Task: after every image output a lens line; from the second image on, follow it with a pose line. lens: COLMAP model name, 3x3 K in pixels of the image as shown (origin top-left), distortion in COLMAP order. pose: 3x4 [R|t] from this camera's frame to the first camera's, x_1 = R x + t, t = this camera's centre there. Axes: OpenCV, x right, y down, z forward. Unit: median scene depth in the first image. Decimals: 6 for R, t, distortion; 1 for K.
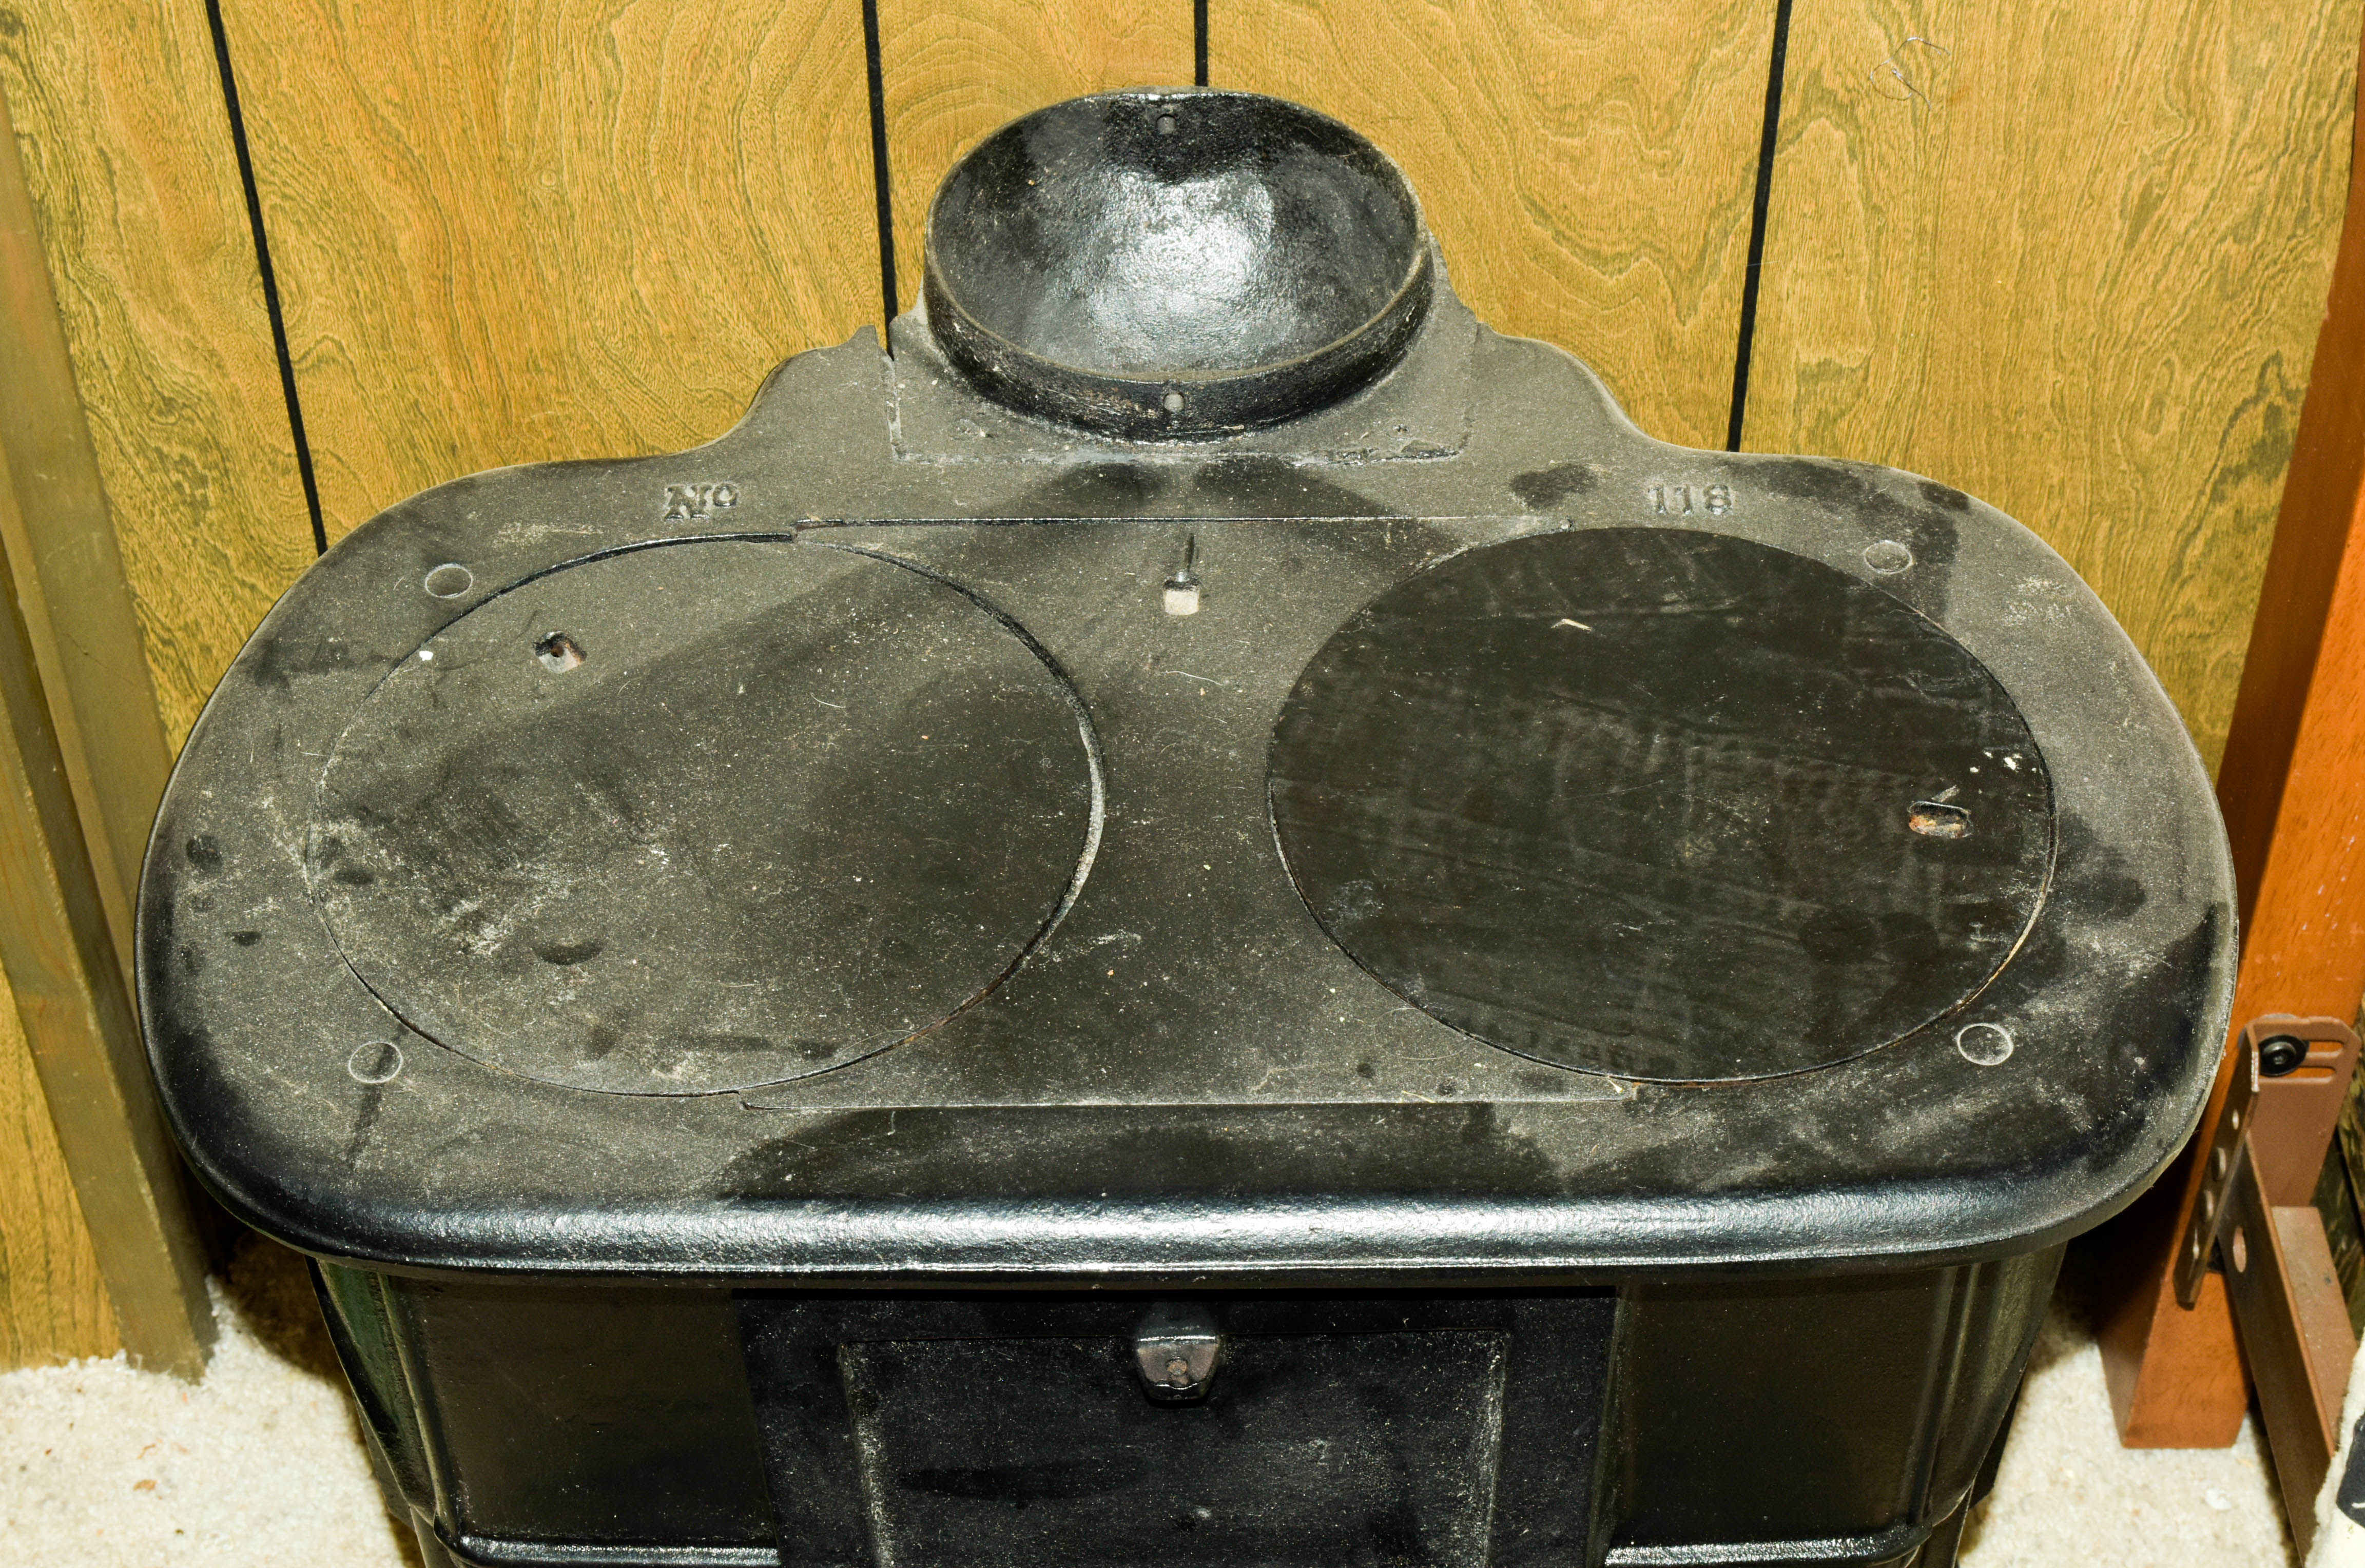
lens RADIAL K [[4063.3, 0, 1186.9], [0, 4063.3, 790.2], [0, 0, 1]] dist [-0.031842, 0.000000]
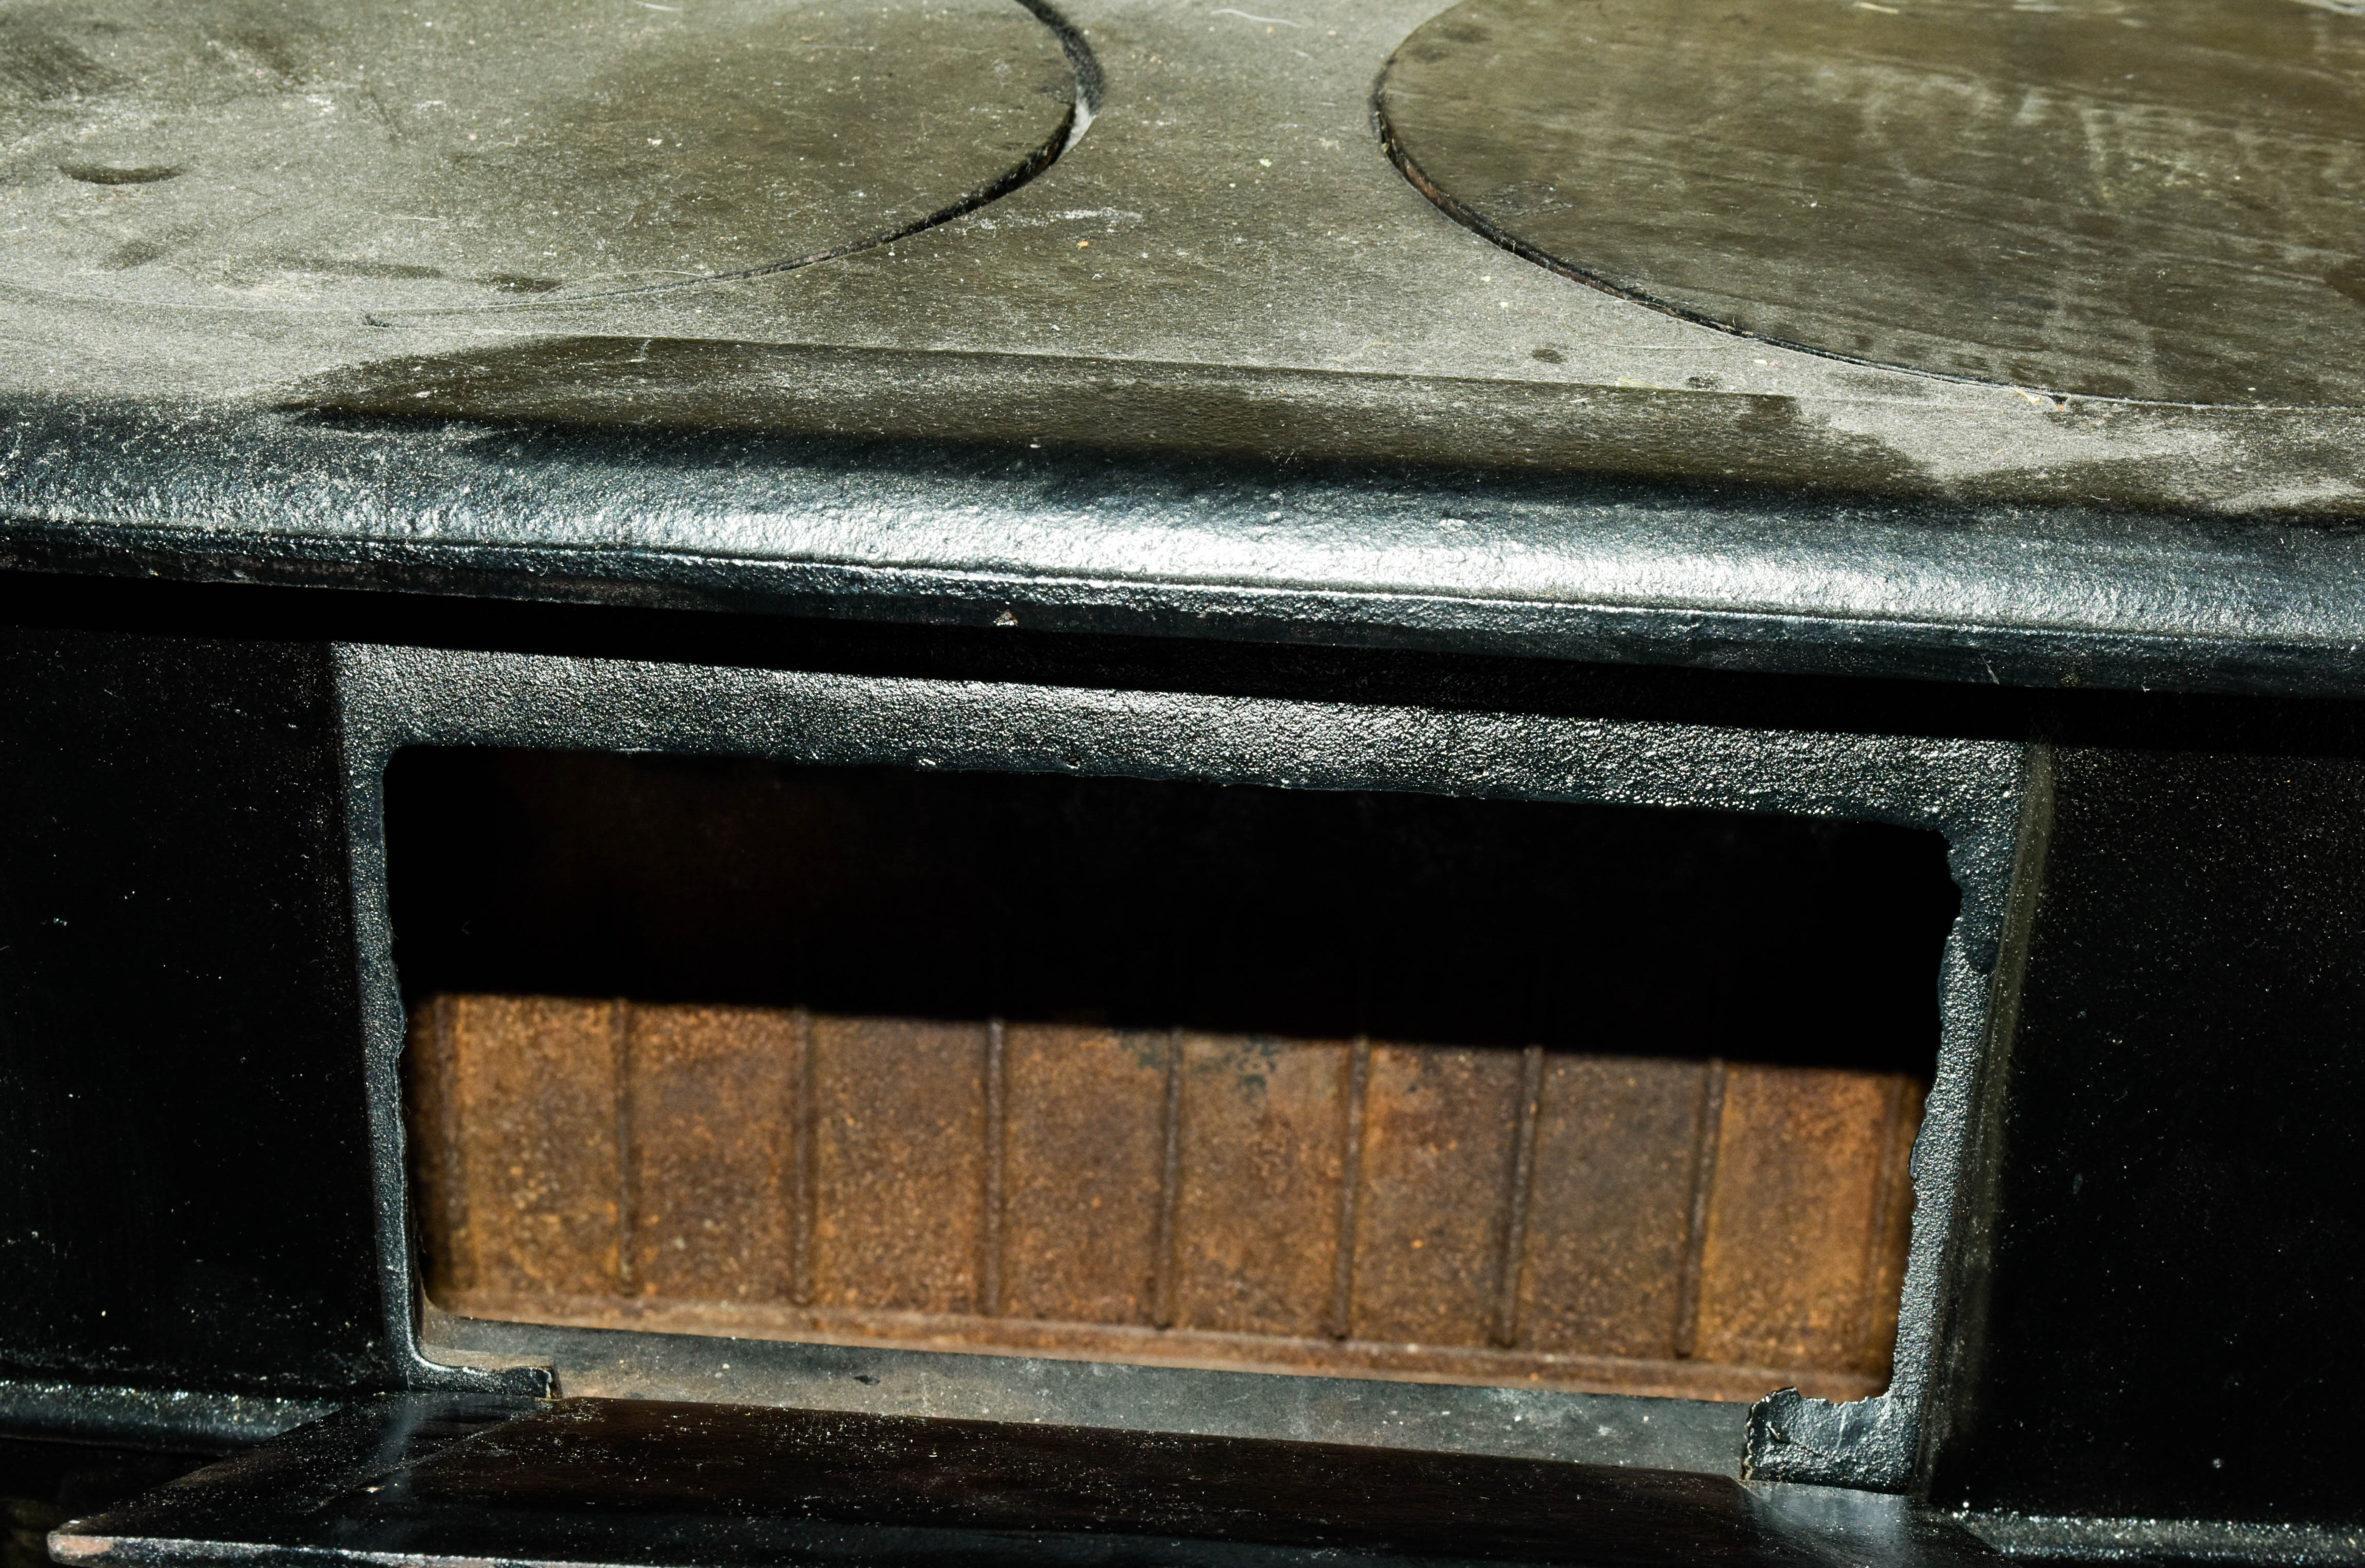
lens RADIAL K [[3580.6, 0, 1185.6], [0, 3580.6, 783.0], [0, 0, 1]] dist [-0.017966, 0.000000]
pose [[0.997748, 0.065081, -0.016215, 0.007593], [-0.067048, 0.961547, -0.266332, 0.238073], [-0.001742, 0.266819, 0.963745, 0.538454]]
